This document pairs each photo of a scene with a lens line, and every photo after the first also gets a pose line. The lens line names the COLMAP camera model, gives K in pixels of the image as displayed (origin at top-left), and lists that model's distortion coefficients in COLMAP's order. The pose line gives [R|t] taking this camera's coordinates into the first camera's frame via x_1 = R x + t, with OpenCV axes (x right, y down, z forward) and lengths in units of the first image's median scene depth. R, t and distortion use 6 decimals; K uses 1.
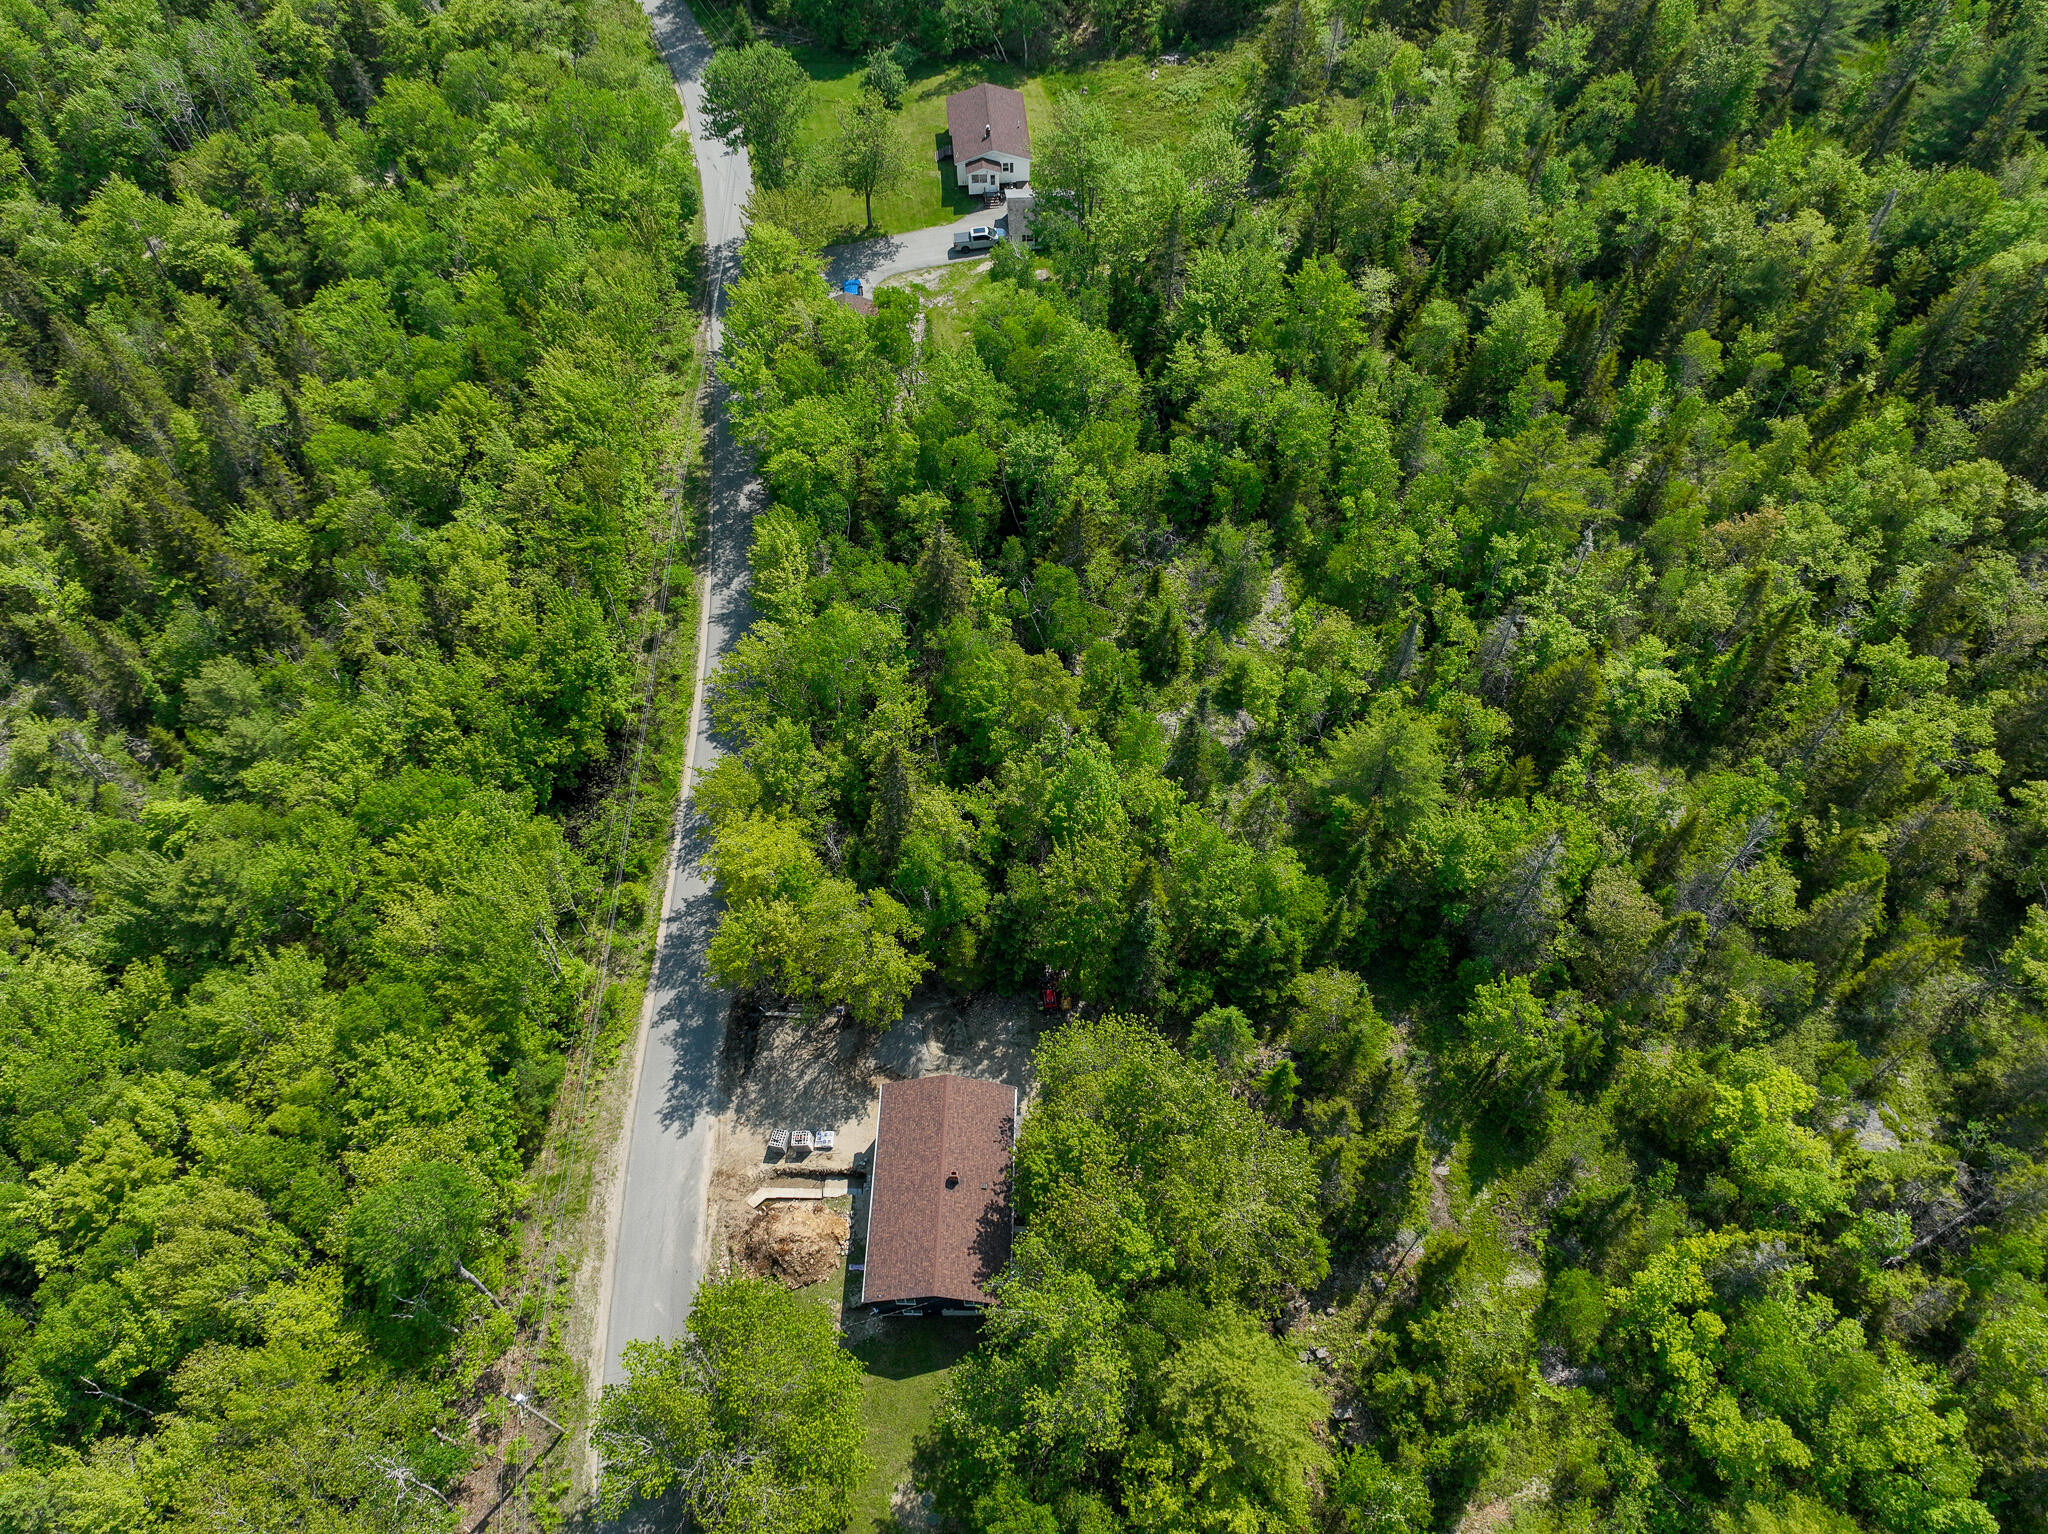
lens RADIAL K [[1434.2, 0, 1025.7], [0, 1434.2, 767.3], [0, 0, 1]] dist [0.003395, 0.000259]
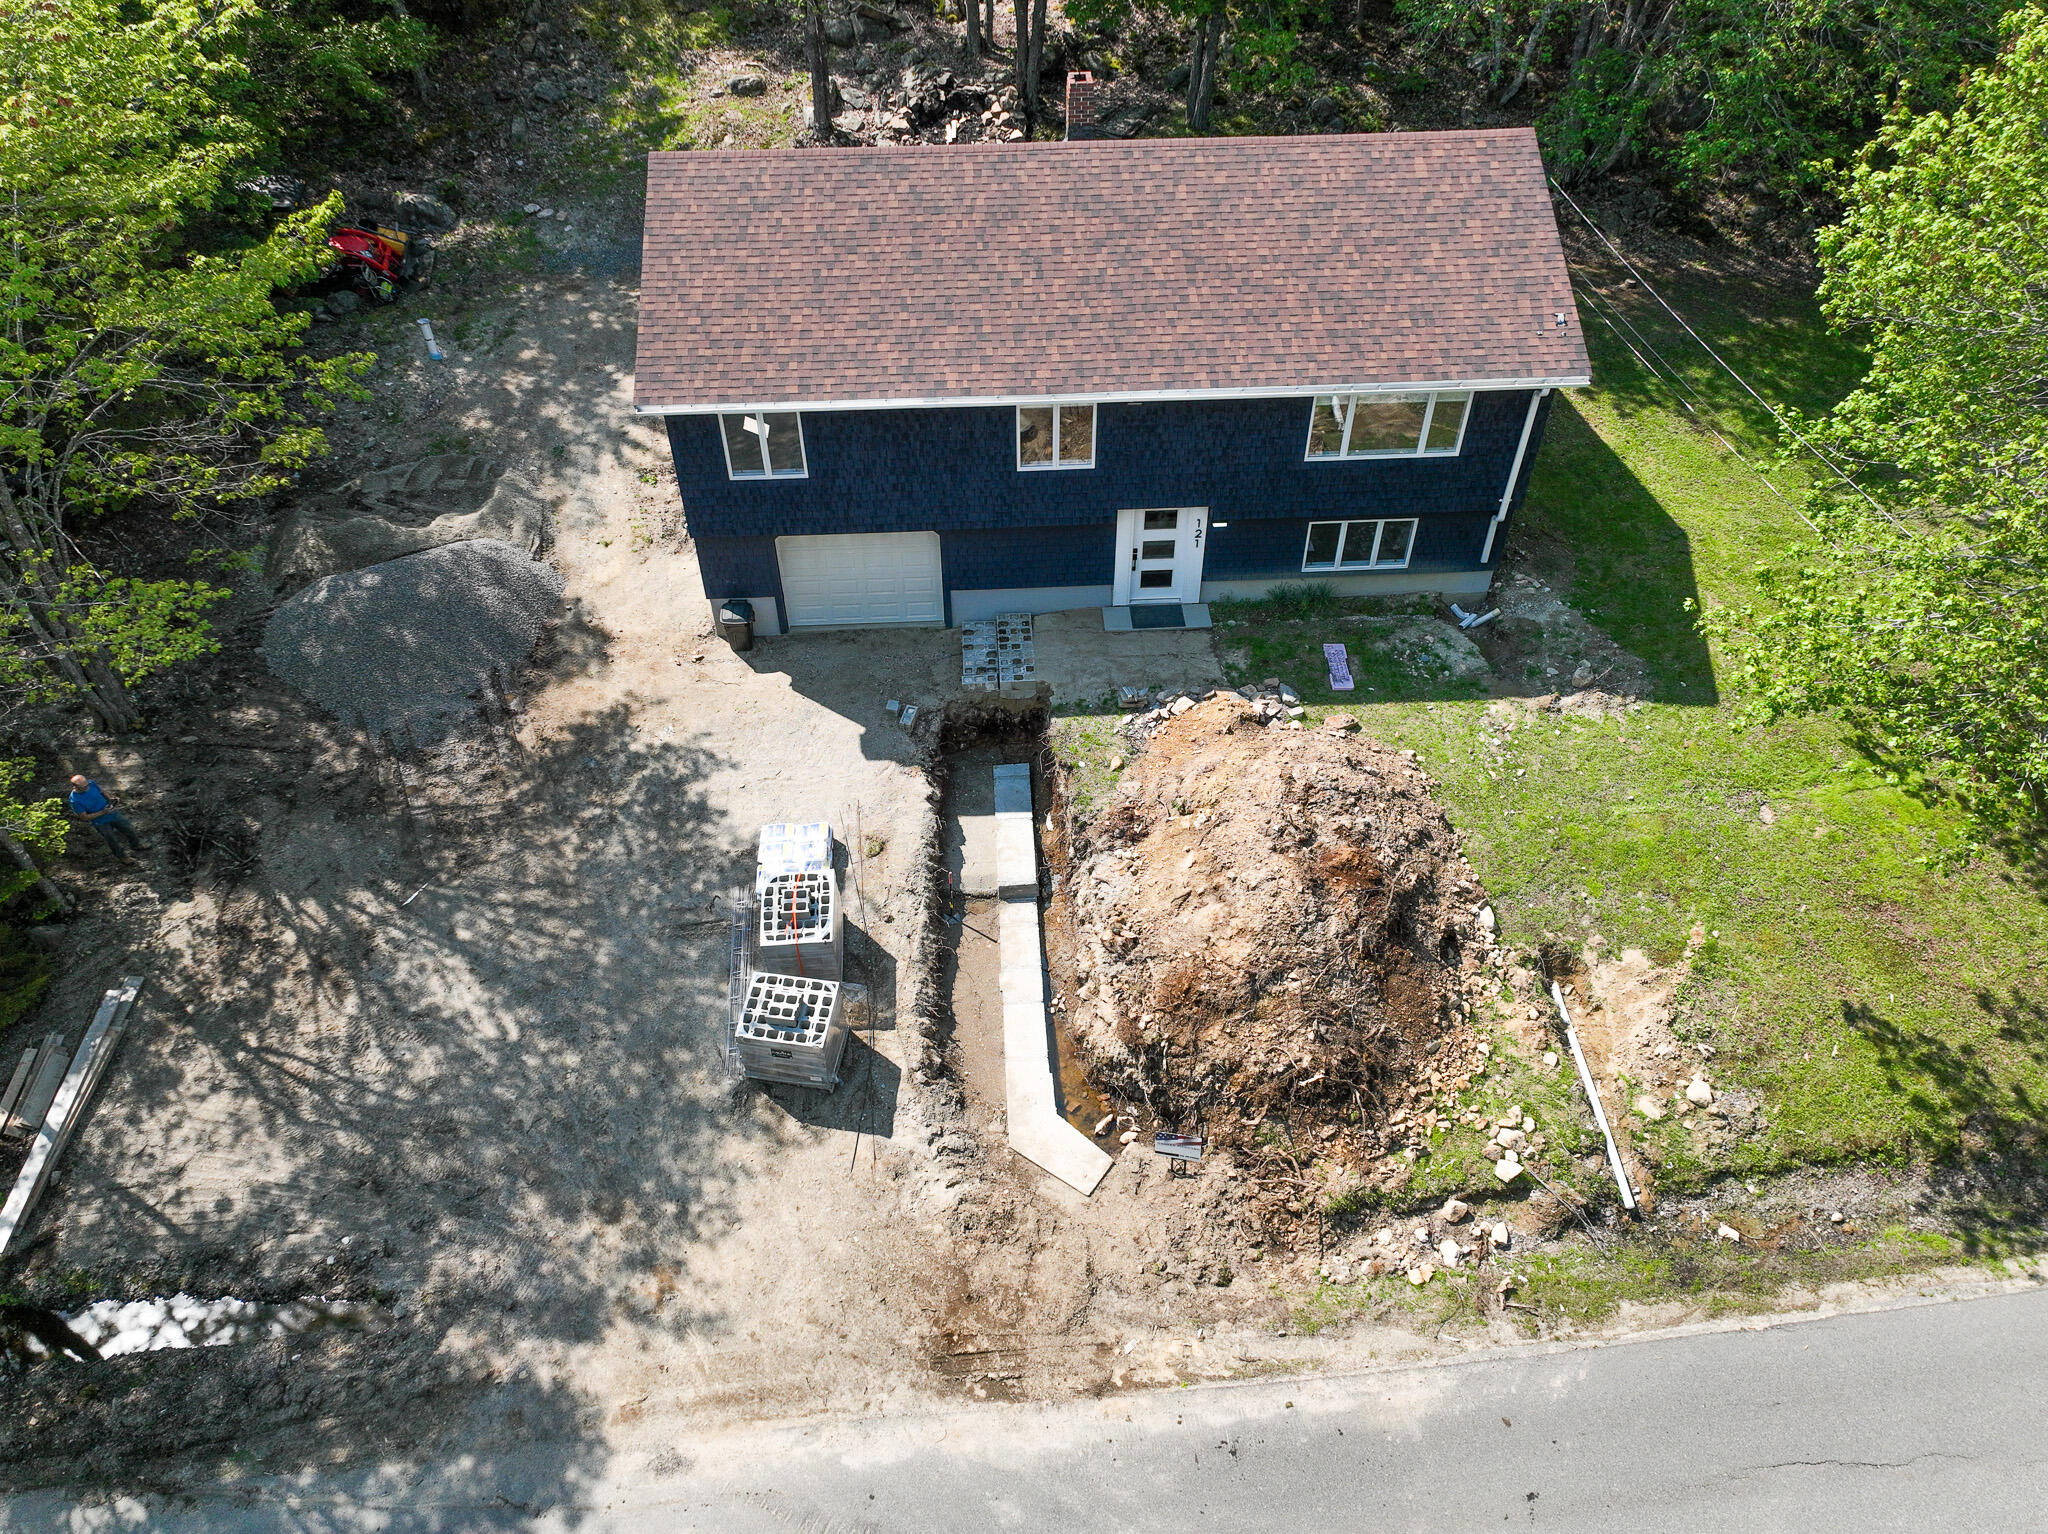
lens RADIAL K [[1434.2, 0, 1027.1], [0, 1434.2, 768.2], [0, 0, 1]] dist [0.003395, 0.000259]
pose [[-0.065174, -0.717297, 0.693712, -0.285249], [0.825423, 0.351899, 0.441411, 0.187229], [-0.560740, 0.601375, 0.569139, 0.849085]]
